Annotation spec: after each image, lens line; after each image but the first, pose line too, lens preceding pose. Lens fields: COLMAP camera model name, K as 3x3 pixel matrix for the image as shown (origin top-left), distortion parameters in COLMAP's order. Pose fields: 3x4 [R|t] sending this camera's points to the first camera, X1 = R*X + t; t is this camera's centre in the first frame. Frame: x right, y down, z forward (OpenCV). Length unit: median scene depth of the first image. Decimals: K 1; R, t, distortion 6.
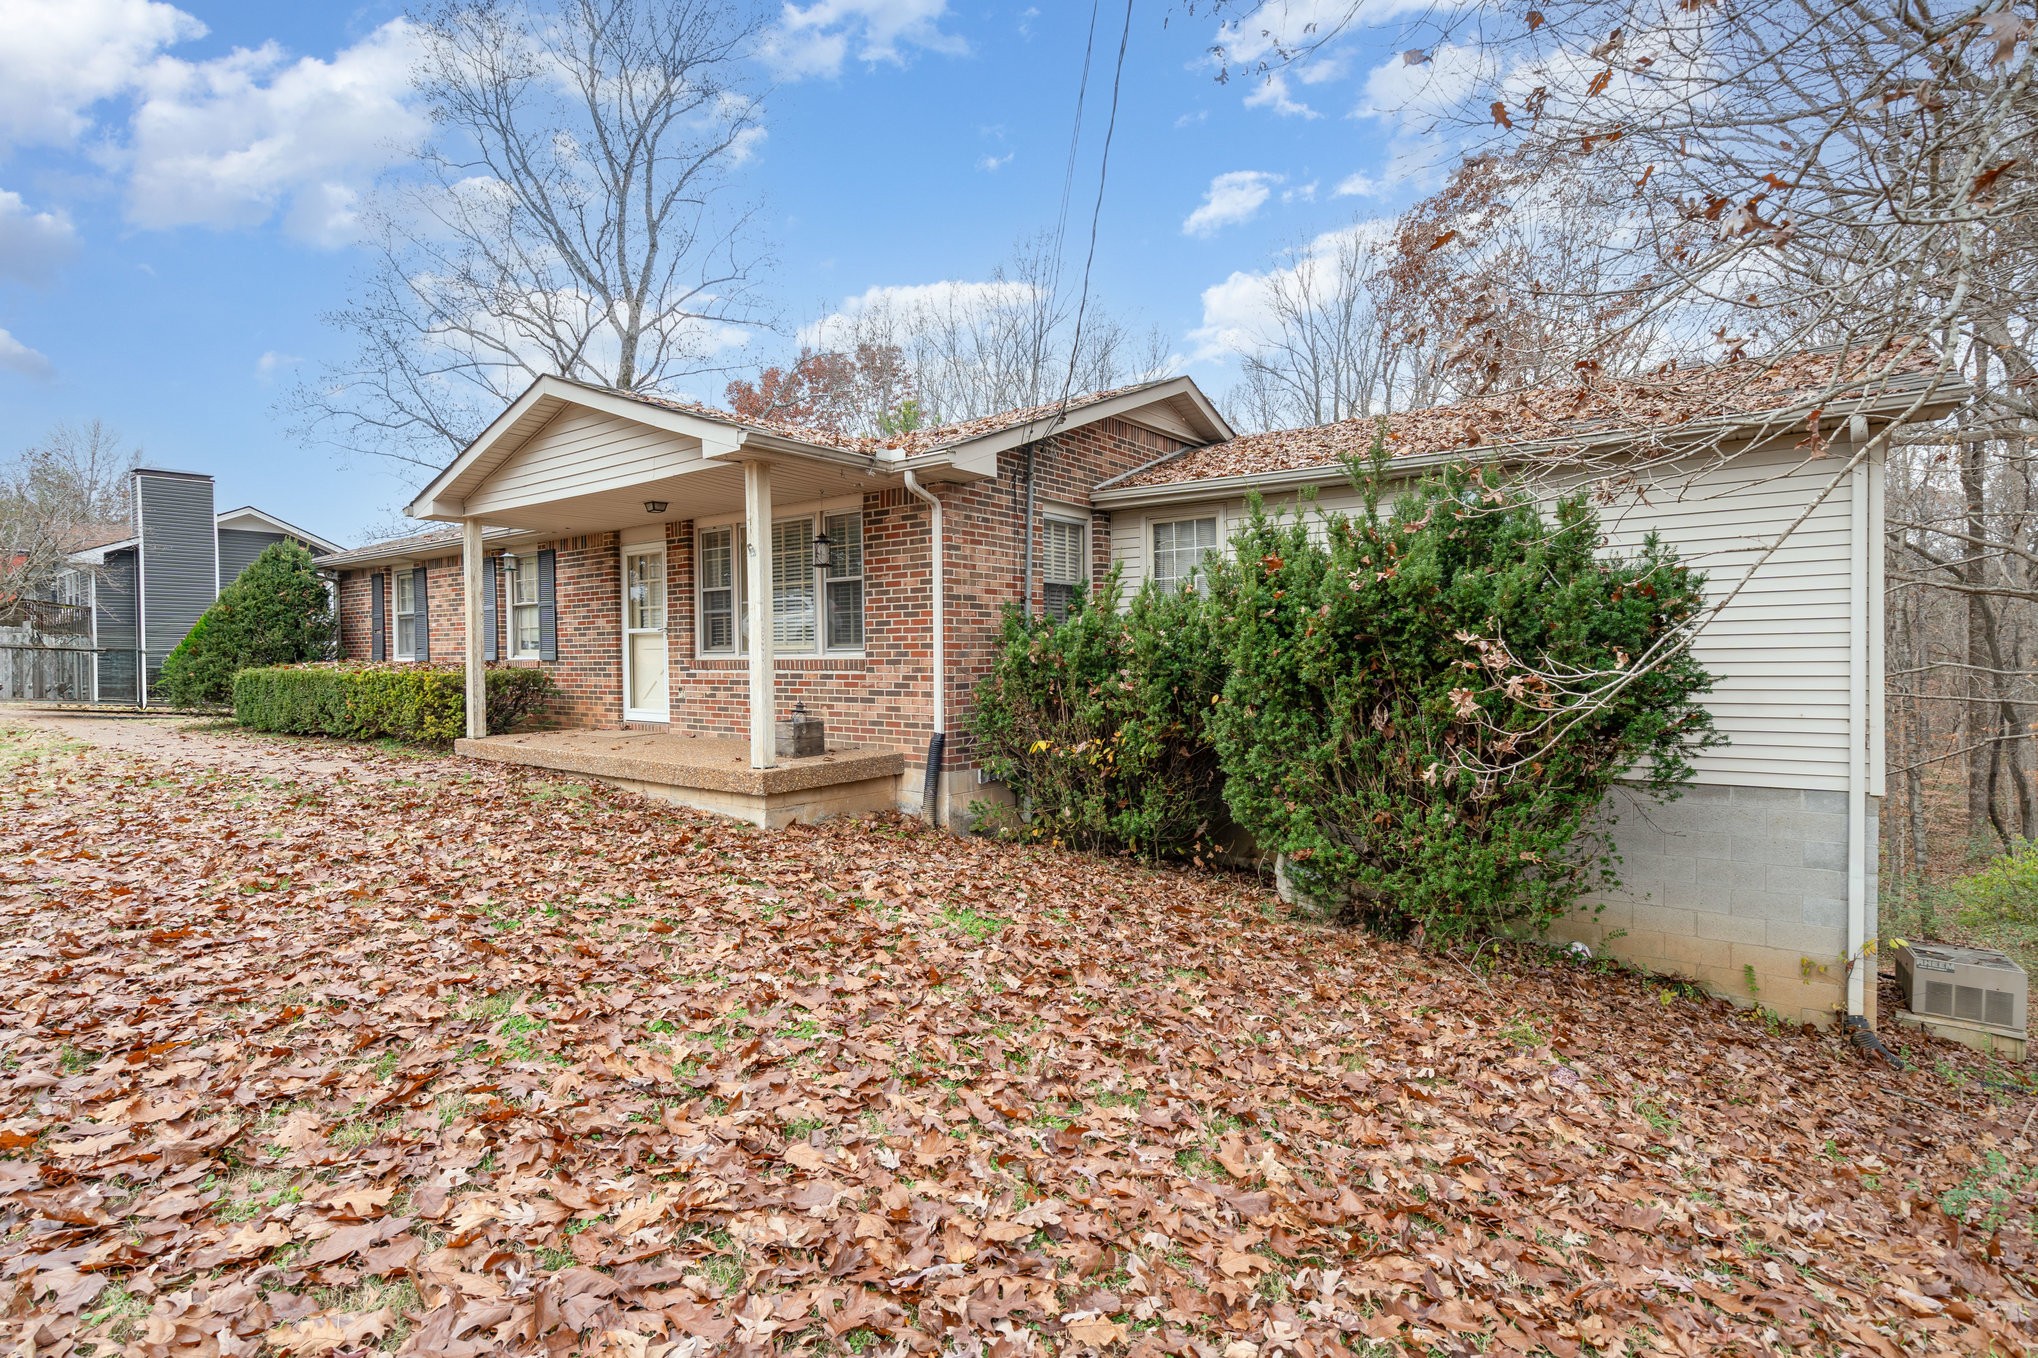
lens RADIAL K [[967.5, 0, 1016.7], [0, 967.5, 666.7], [0, 0, 1]] dist [0.000216, 0.000246]
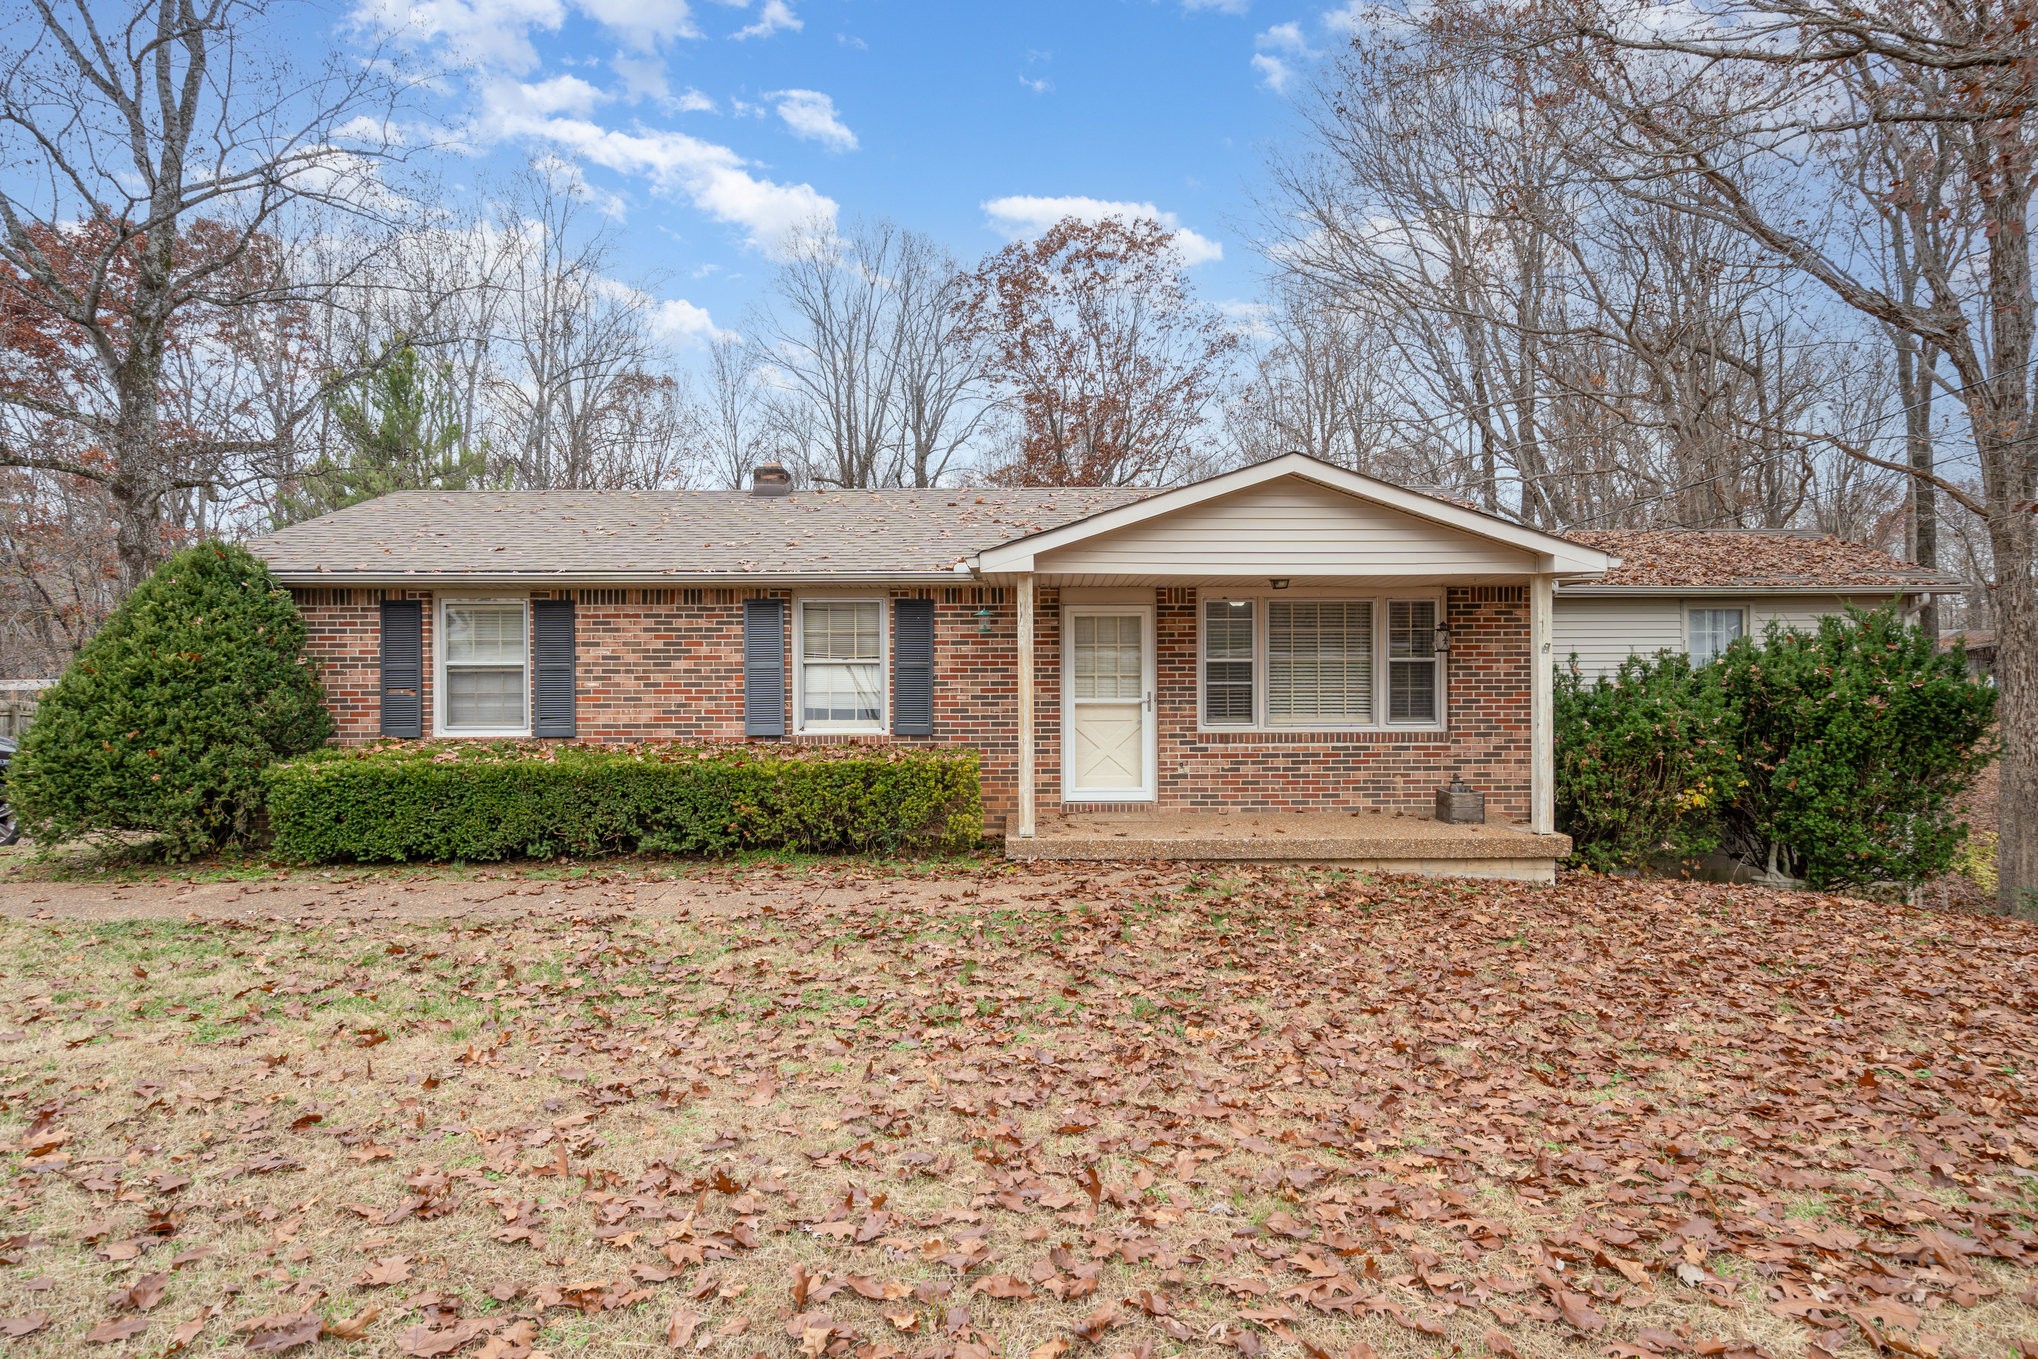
lens RADIAL K [[967.5, 0, 1016.7], [0, 967.5, 667.2], [0, 0, 1]] dist [0.000216, 0.000246]
pose [[0.778815, 0.018563, 0.626979, -1.225134], [0.004841, 0.999354, -0.035600, -0.044397], [-0.627235, 0.030761, 0.778222, 0.416691]]
